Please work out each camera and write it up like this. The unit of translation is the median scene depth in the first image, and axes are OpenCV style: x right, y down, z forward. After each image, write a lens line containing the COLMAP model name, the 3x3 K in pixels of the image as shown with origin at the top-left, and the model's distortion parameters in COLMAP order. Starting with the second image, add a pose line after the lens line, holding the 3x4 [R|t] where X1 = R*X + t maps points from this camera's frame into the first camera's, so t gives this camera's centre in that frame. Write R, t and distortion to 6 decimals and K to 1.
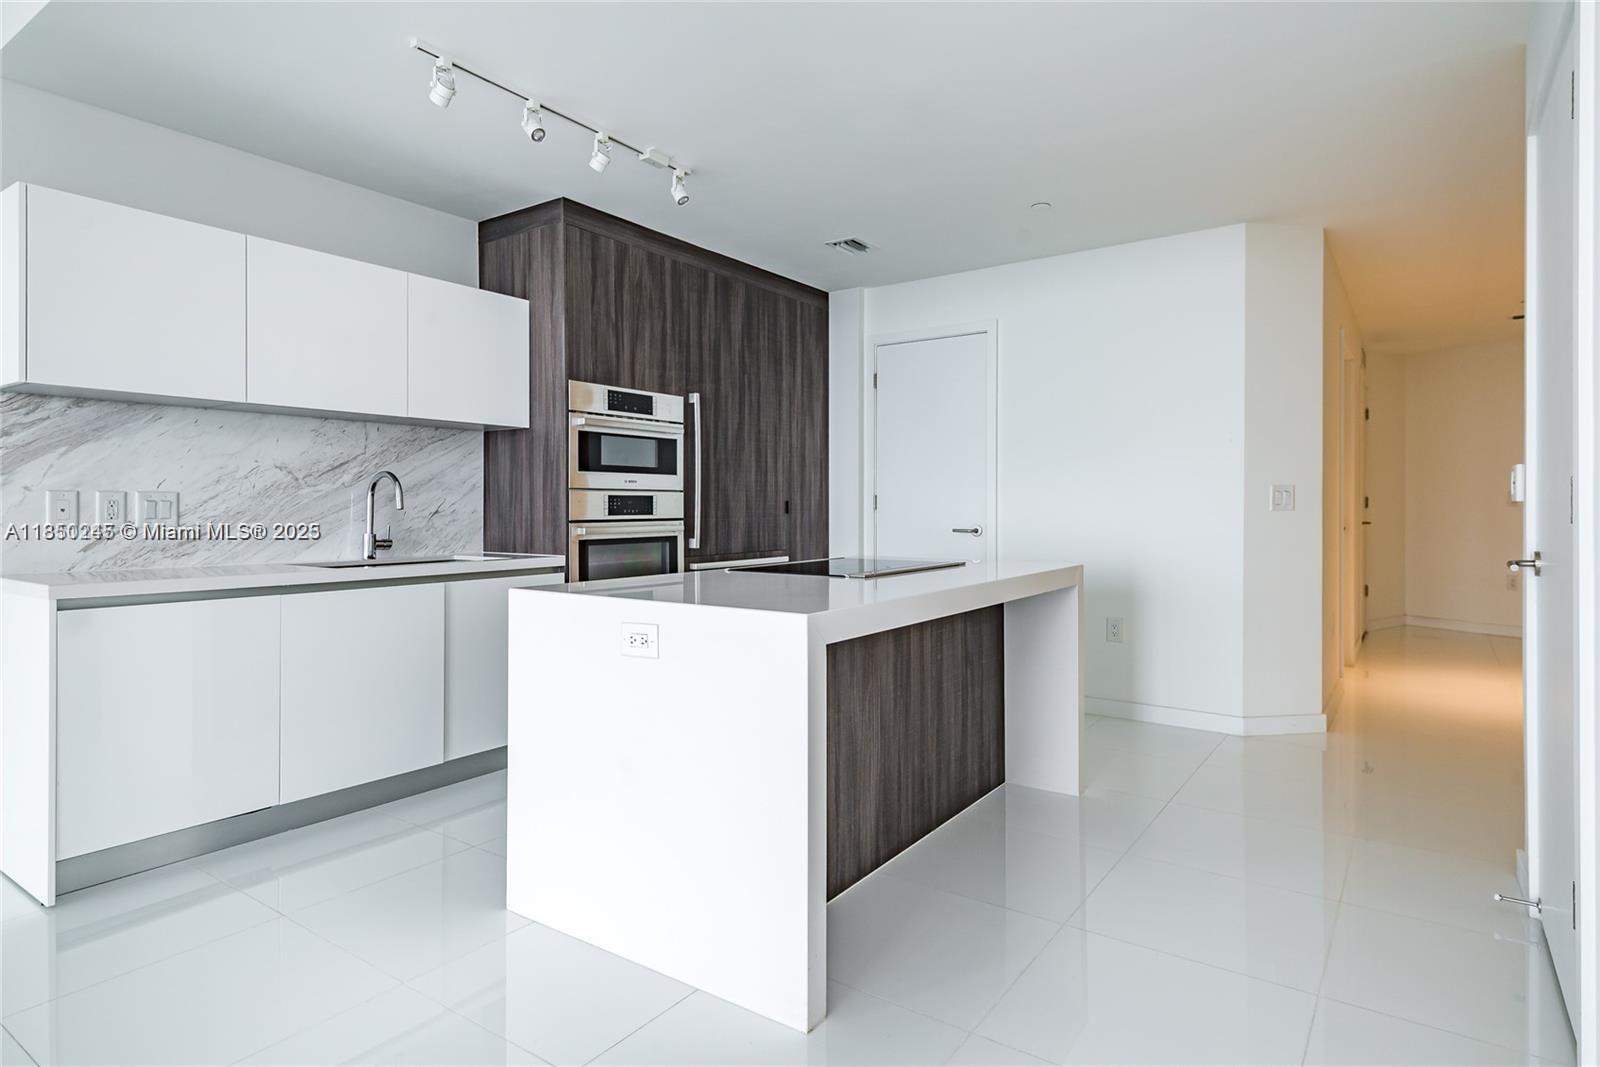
lens RADIAL K [[869.8, 0, 803.6], [0, 869.8, 507.0], [0, 0, 1]] dist [0.028469, -0.000040]
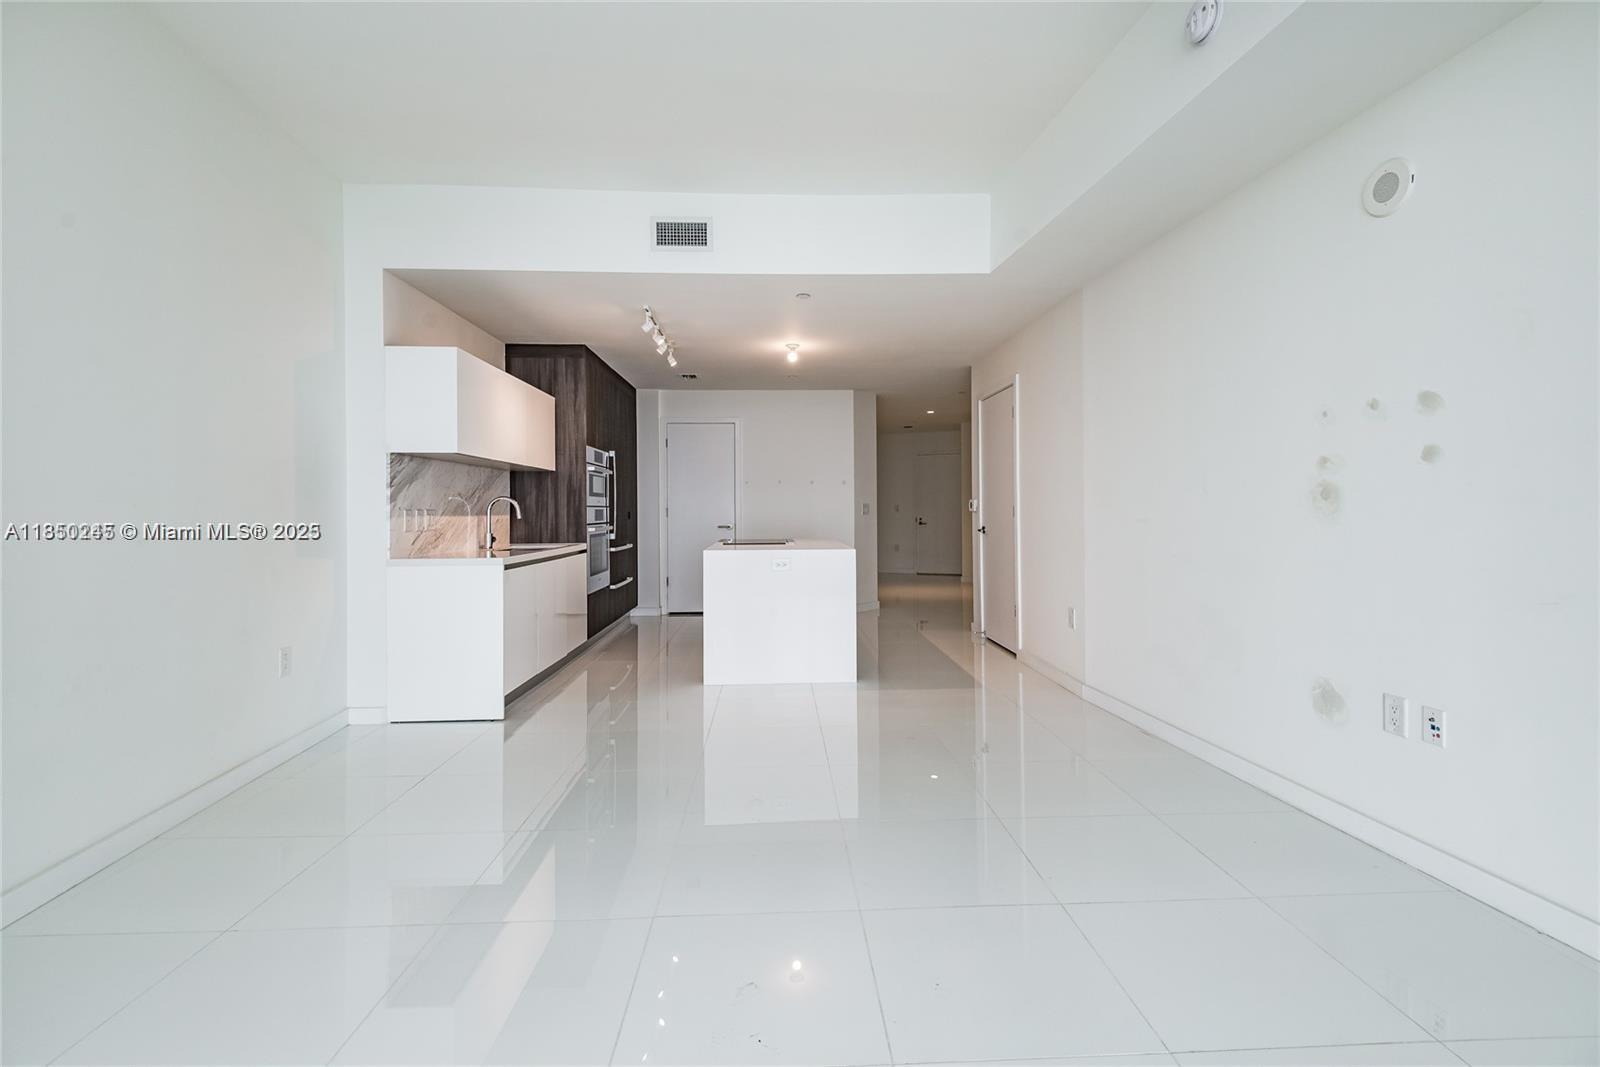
lens RADIAL K [[733.3, 0, 810.1], [0, 733.3, 508.0], [0, 0, 1]] dist [0.039856, -0.027315]
pose [[0.787246, -0.003137, 0.616631, -0.749562], [0.006669, 0.999972, -0.003427, -0.007936], [-0.616603, 0.006810, 0.787245, -0.426574]]
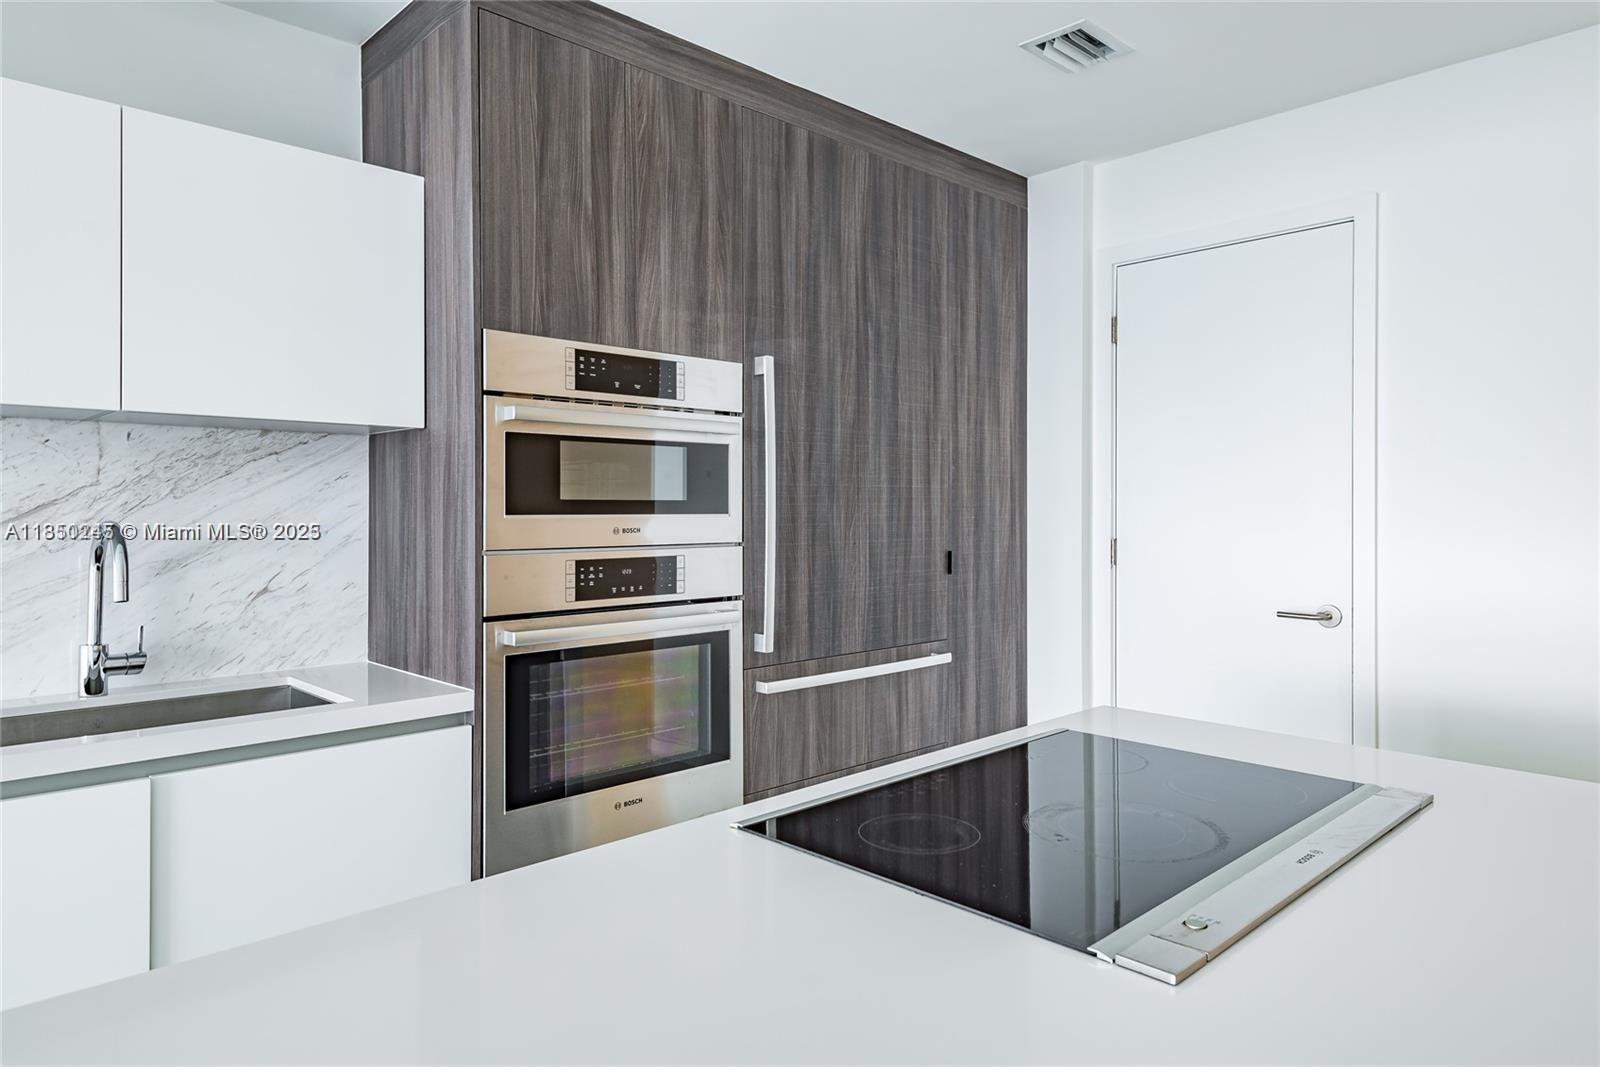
lens RADIAL K [[986.8, 0, 801.3], [0, 986.8, 511.4], [0, 0, 1]] dist [0.028628, -0.000227]
pose [[0.981615, 0.001091, -0.190866, 0.010136], [-0.000569, 0.999996, 0.002789, -0.040246], [0.190869, -0.002629, 0.981612, 0.434758]]
